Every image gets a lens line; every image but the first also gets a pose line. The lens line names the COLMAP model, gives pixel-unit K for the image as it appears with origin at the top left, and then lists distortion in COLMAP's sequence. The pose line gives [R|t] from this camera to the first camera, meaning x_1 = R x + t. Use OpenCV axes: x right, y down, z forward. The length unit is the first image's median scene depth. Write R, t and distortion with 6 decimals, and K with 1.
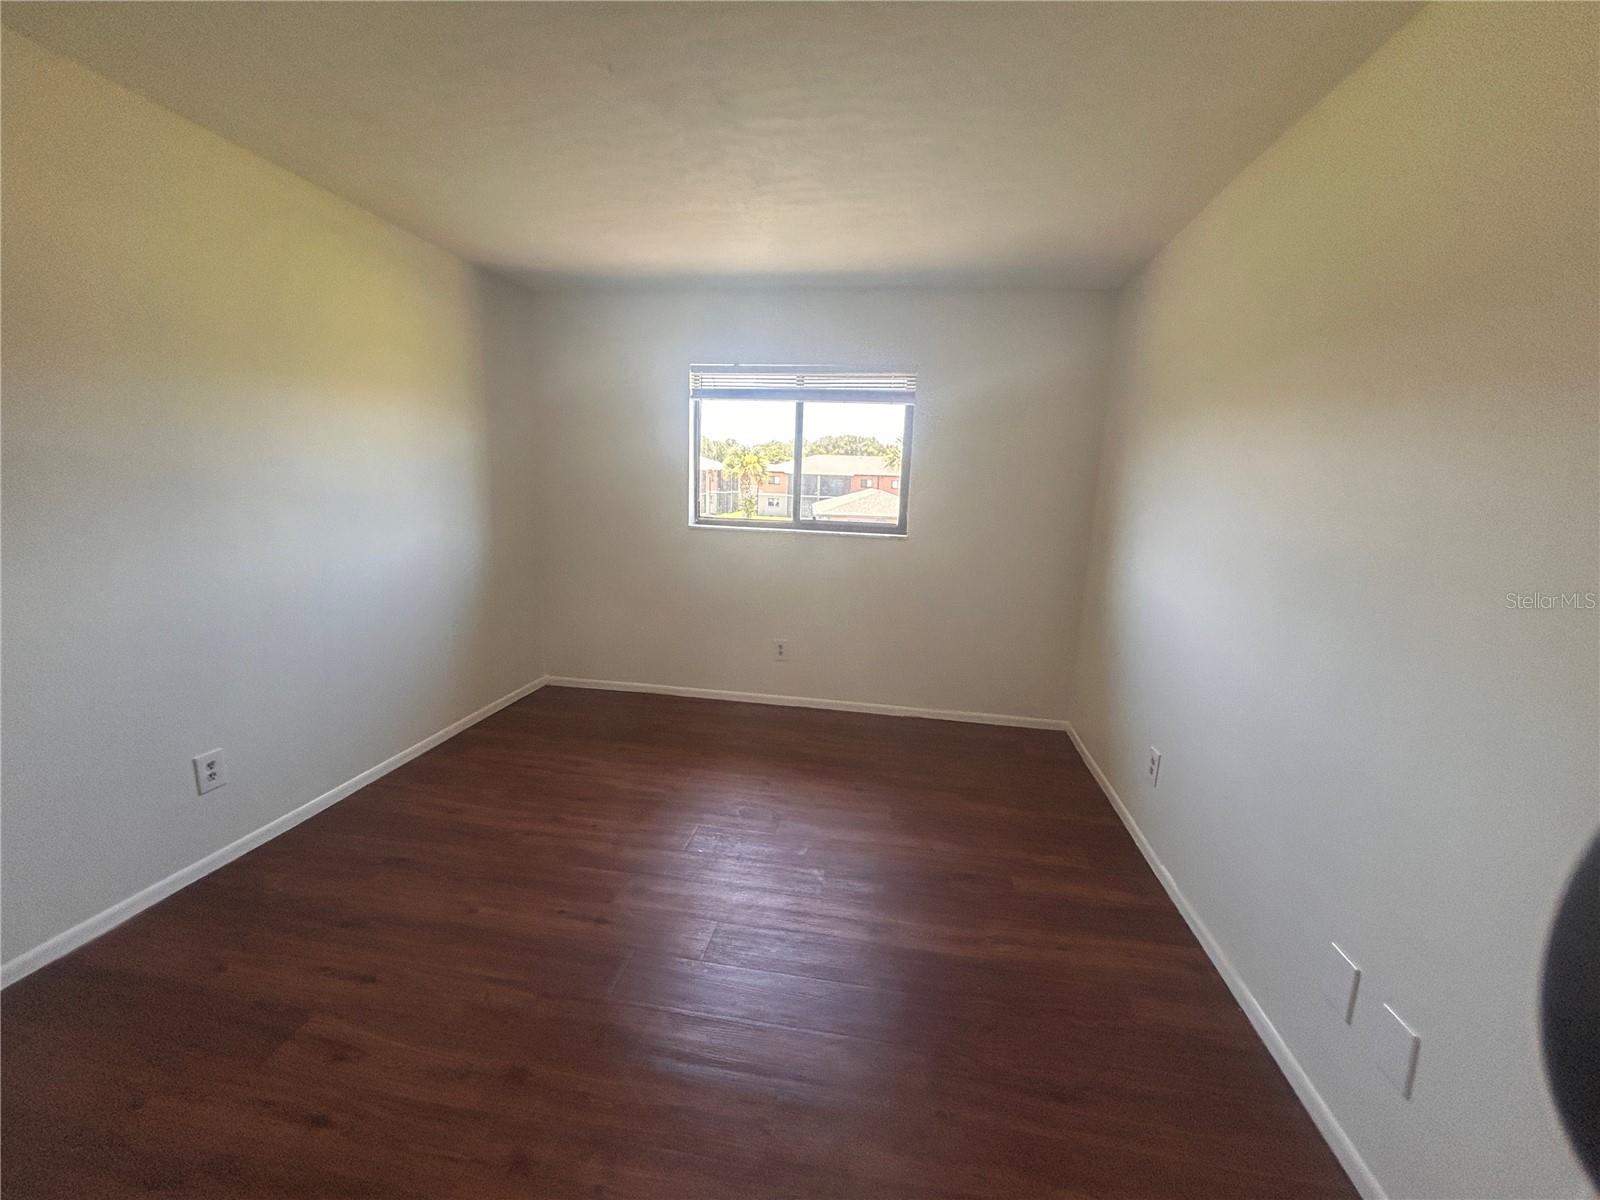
lens RADIAL K [[641.7, 0, 800.0], [0, 641.7, 600.0], [0, 0, 1]] dist [-0.001770, 0.003226]
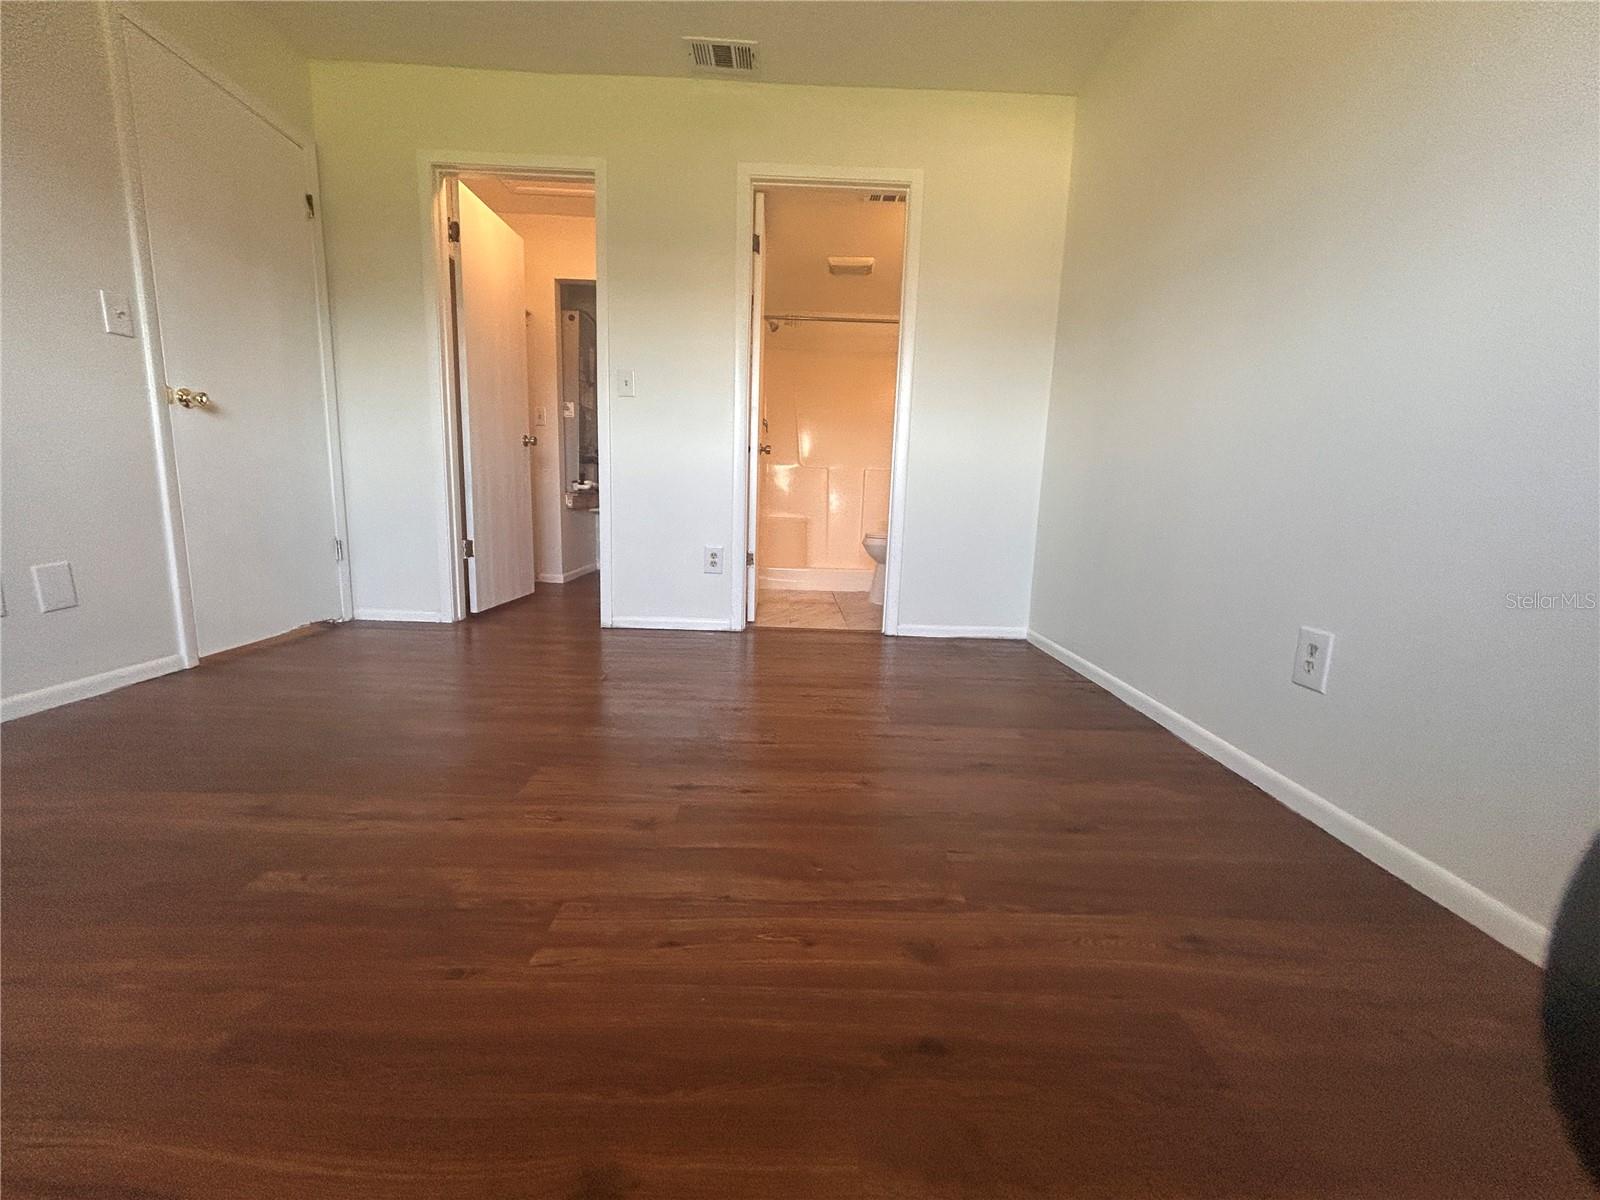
lens RADIAL K [[641.7, 0, 800.0], [0, 641.7, 600.0], [0, 0, 1]] dist [-0.001770, 0.003226]
pose [[-0.988123, -0.042686, -0.147617, -0.193890], [-0.089804, 0.939932, 0.329338, 0.025592], [0.124691, 0.338683, -0.932602, 0.993434]]
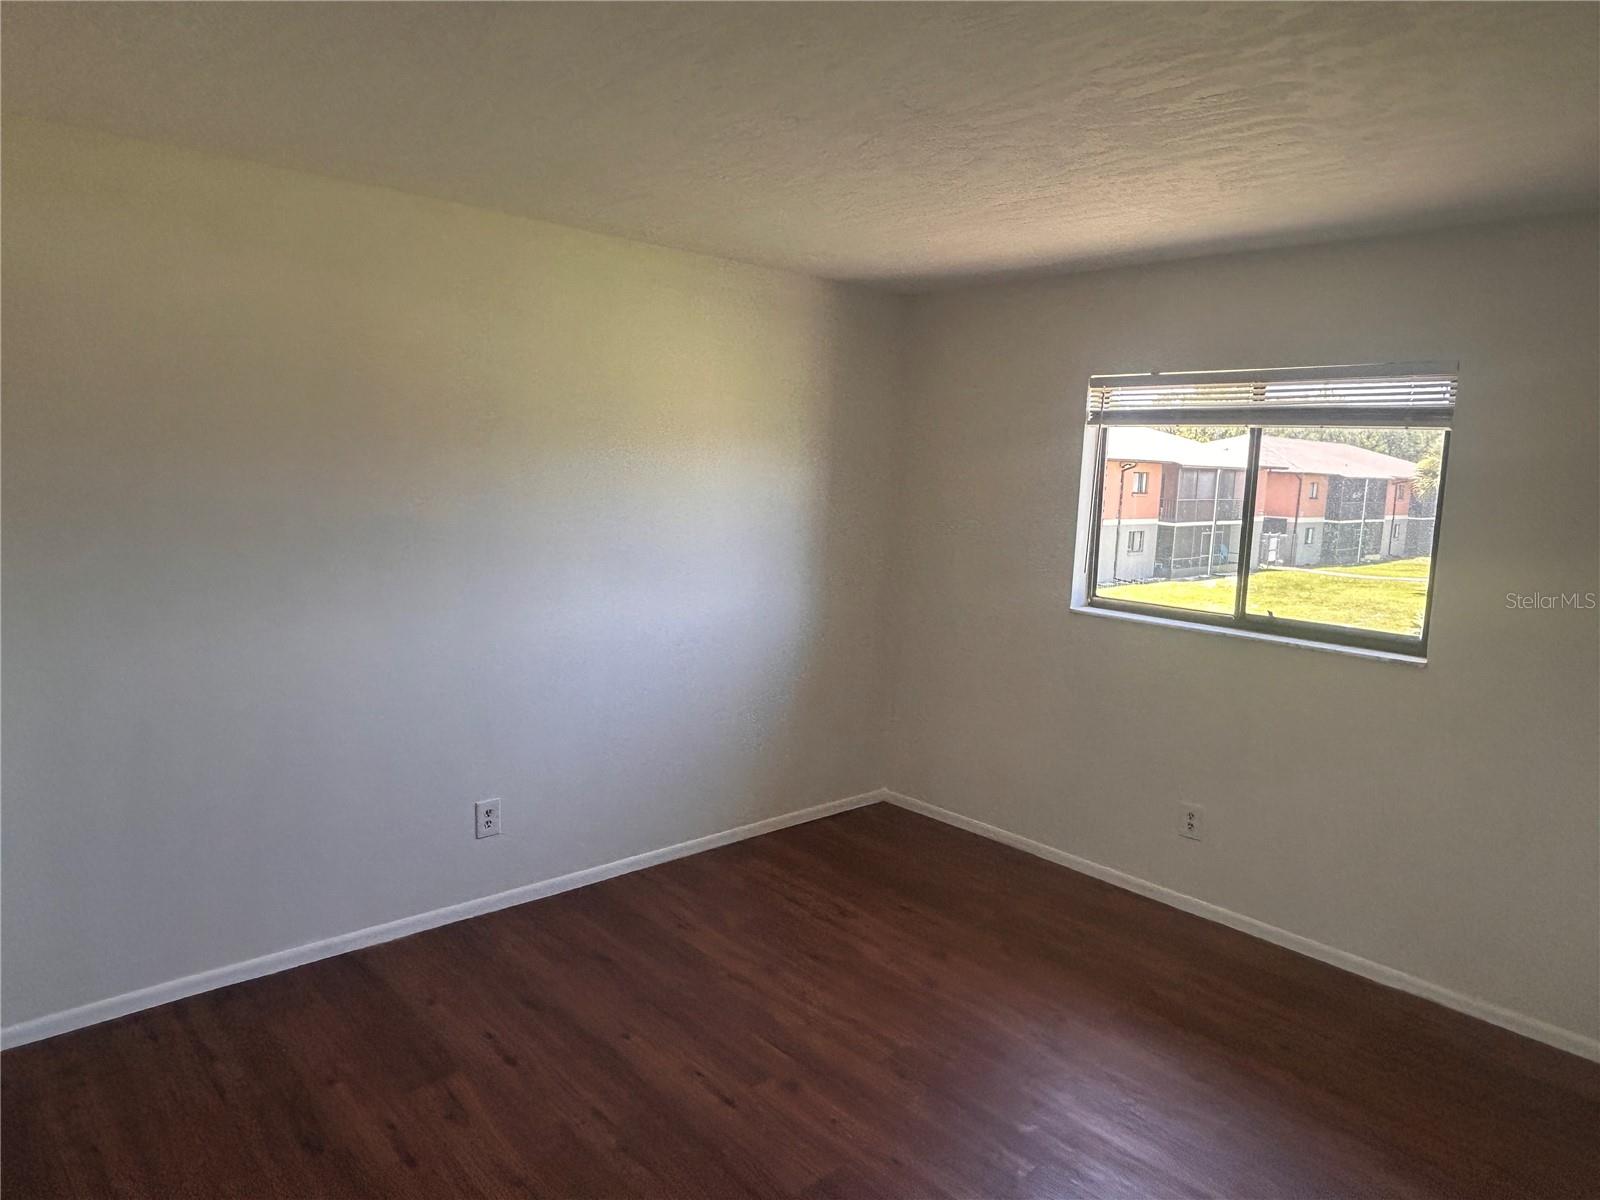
lens RADIAL K [[1026.8, 0, 842.5], [0, 1026.8, 602.8], [0, 0, 1]] dist [-0.021342, 0.000144]
pose [[0.786097, 0.084735, -0.612268, 0.336931], [-0.128036, 0.991397, -0.027183, -0.070640], [0.604697, 0.099761, 0.790183, -0.002314]]
